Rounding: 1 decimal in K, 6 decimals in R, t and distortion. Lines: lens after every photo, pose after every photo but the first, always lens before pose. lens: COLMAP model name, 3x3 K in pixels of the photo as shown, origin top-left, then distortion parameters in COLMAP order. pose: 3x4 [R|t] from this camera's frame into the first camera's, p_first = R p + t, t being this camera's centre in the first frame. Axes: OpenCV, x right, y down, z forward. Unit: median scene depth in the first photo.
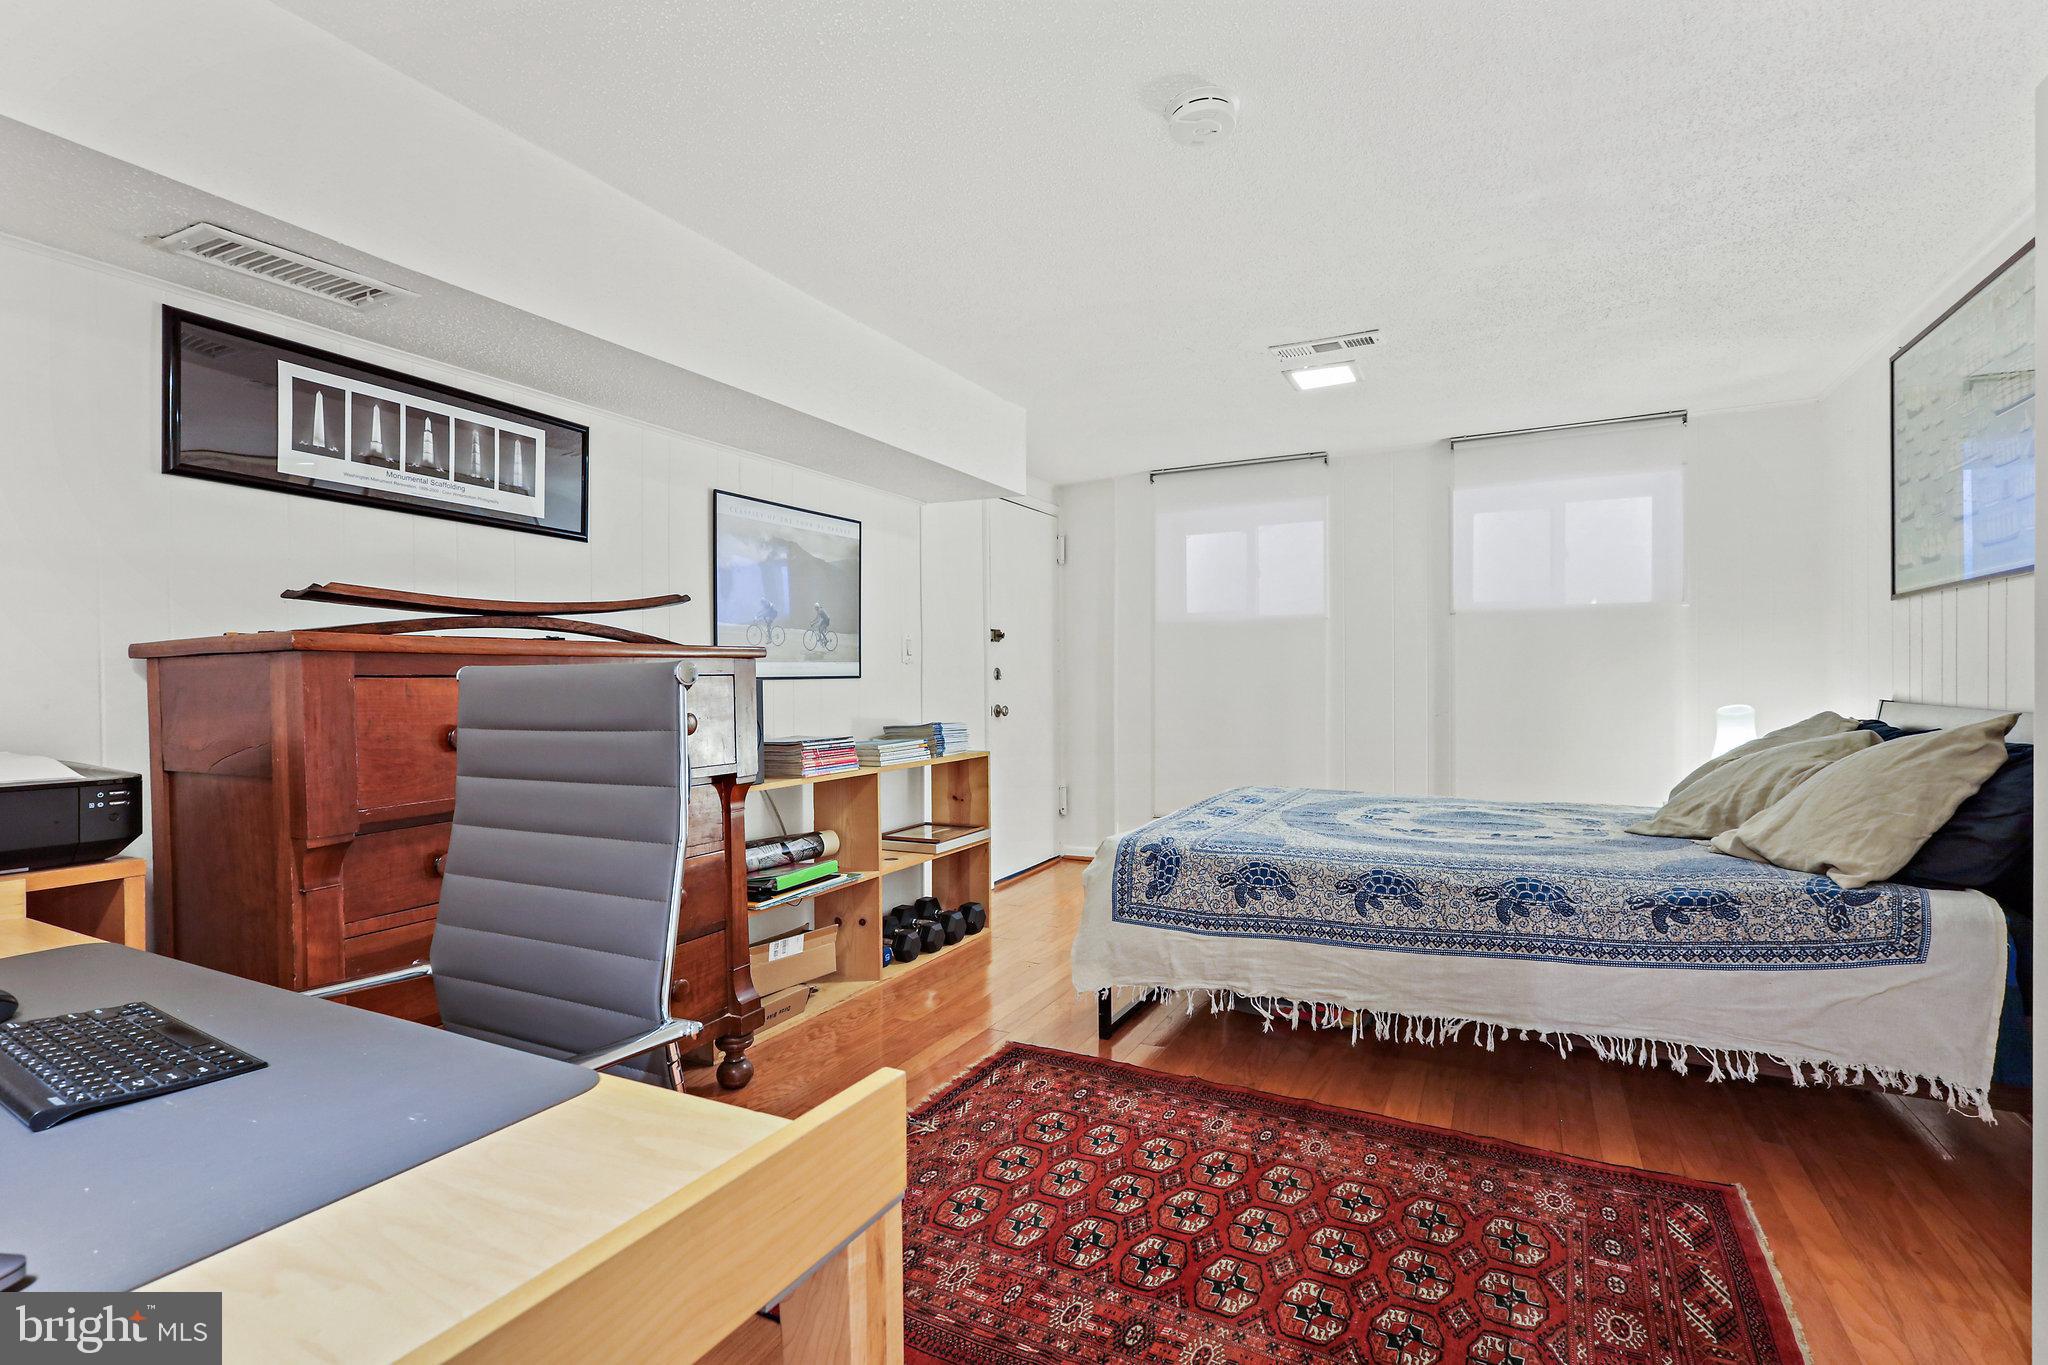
lens RADIAL K [[957.3, 0, 1024.0], [0, 957.3, 682.5], [0, 0, 1]] dist [-0.000396, 0.001121]
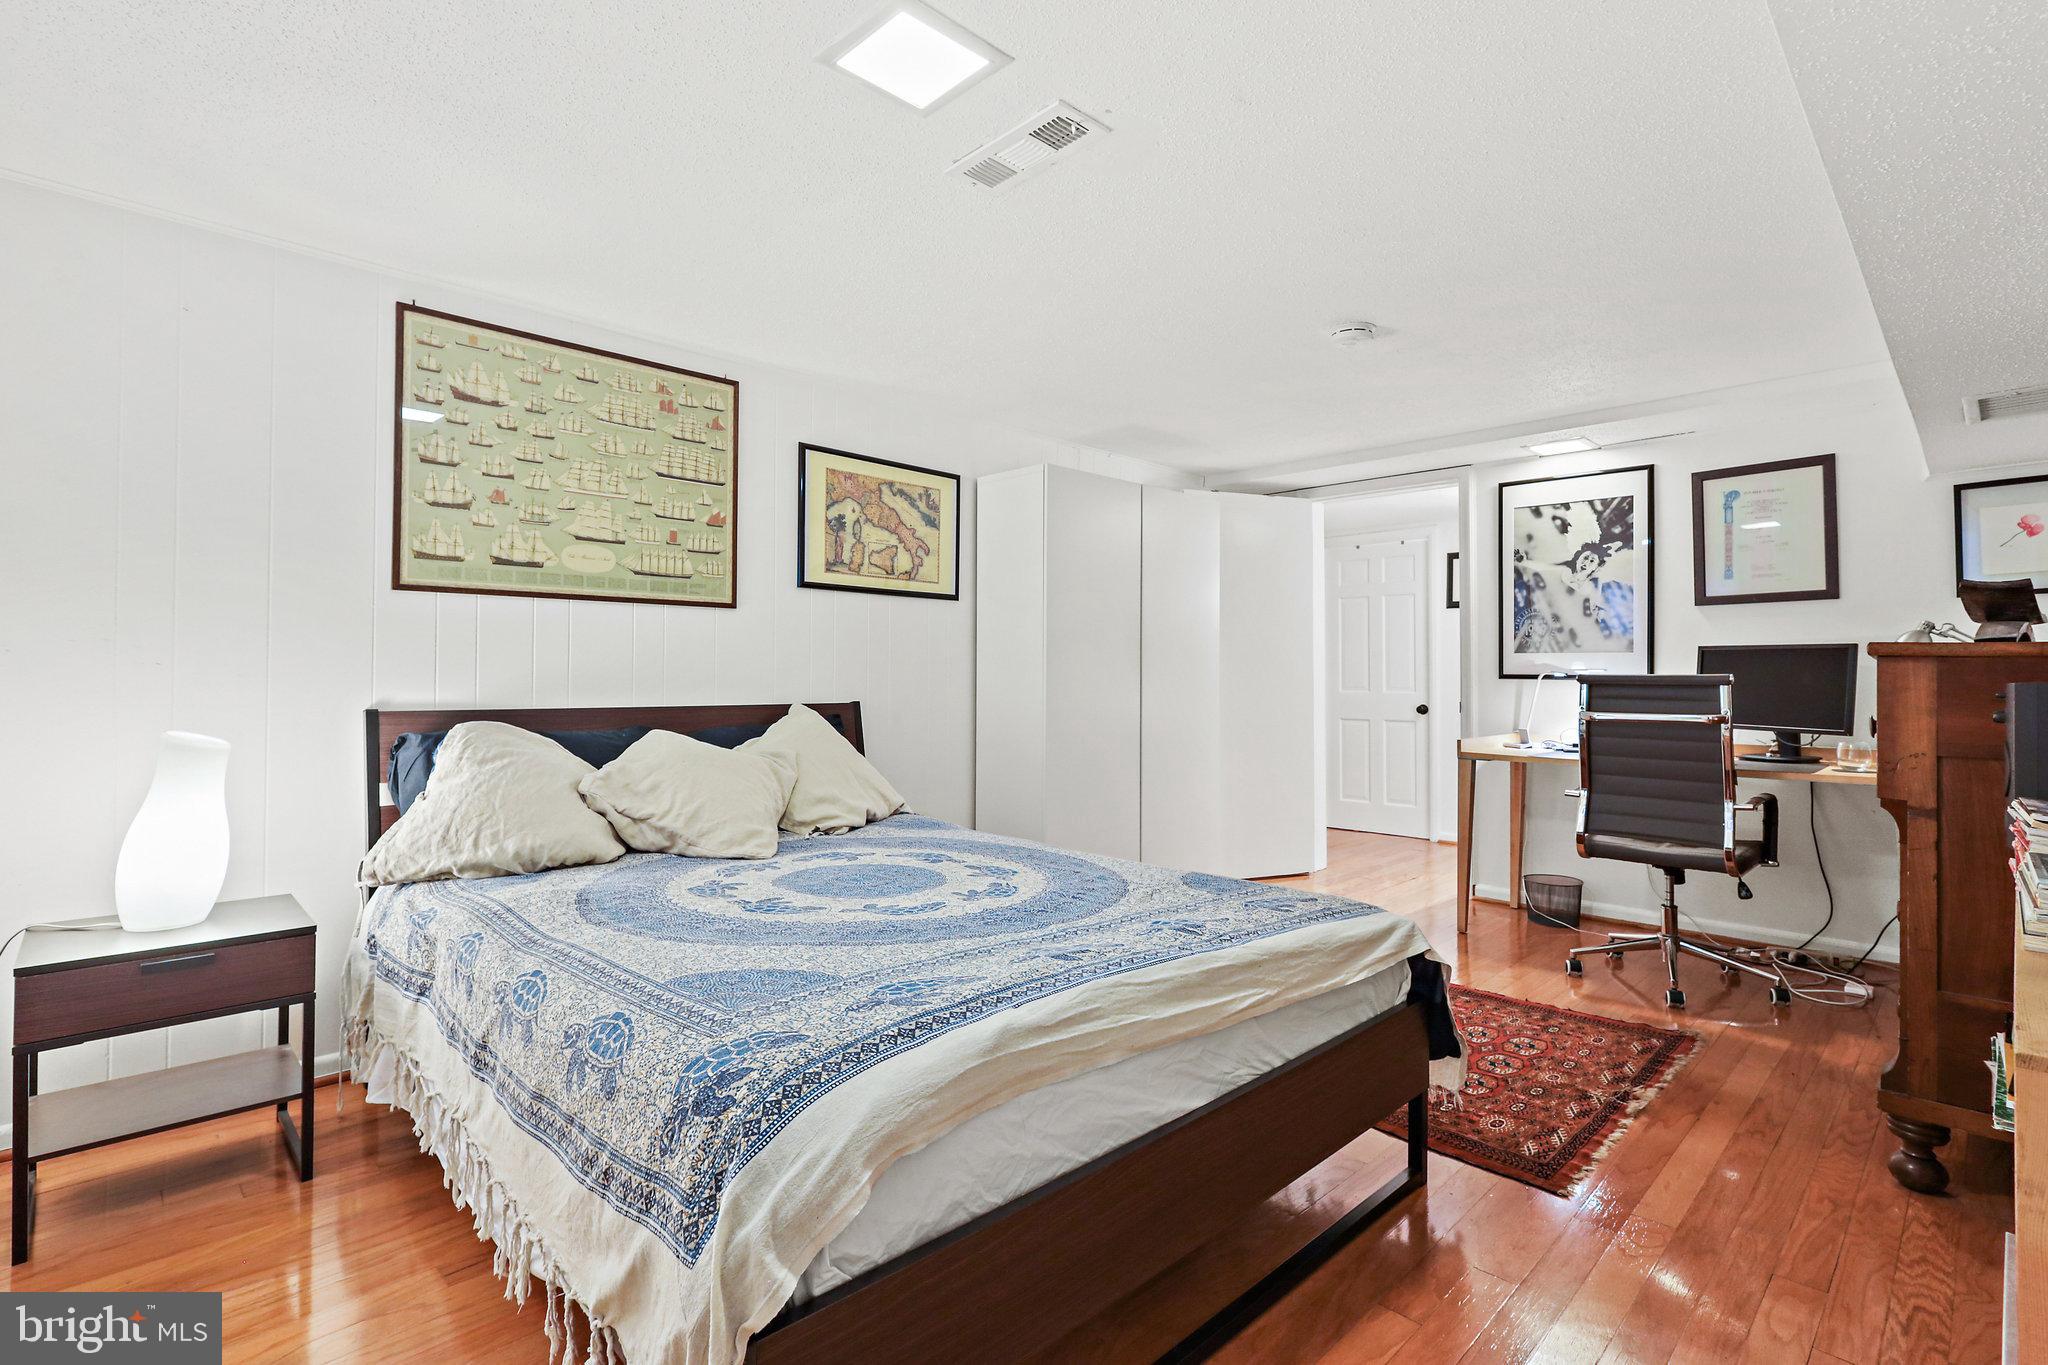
lens RADIAL K [[957.3, 0, 1024.0], [0, 957.3, 682.5], [0, 0, 1]] dist [-0.000396, 0.001121]
pose [[-0.944628, -0.001820, 0.328139, 0.154961], [-0.002861, 0.999992, -0.002689, -0.002087], [-0.328132, -0.003479, -0.944626, 2.206968]]
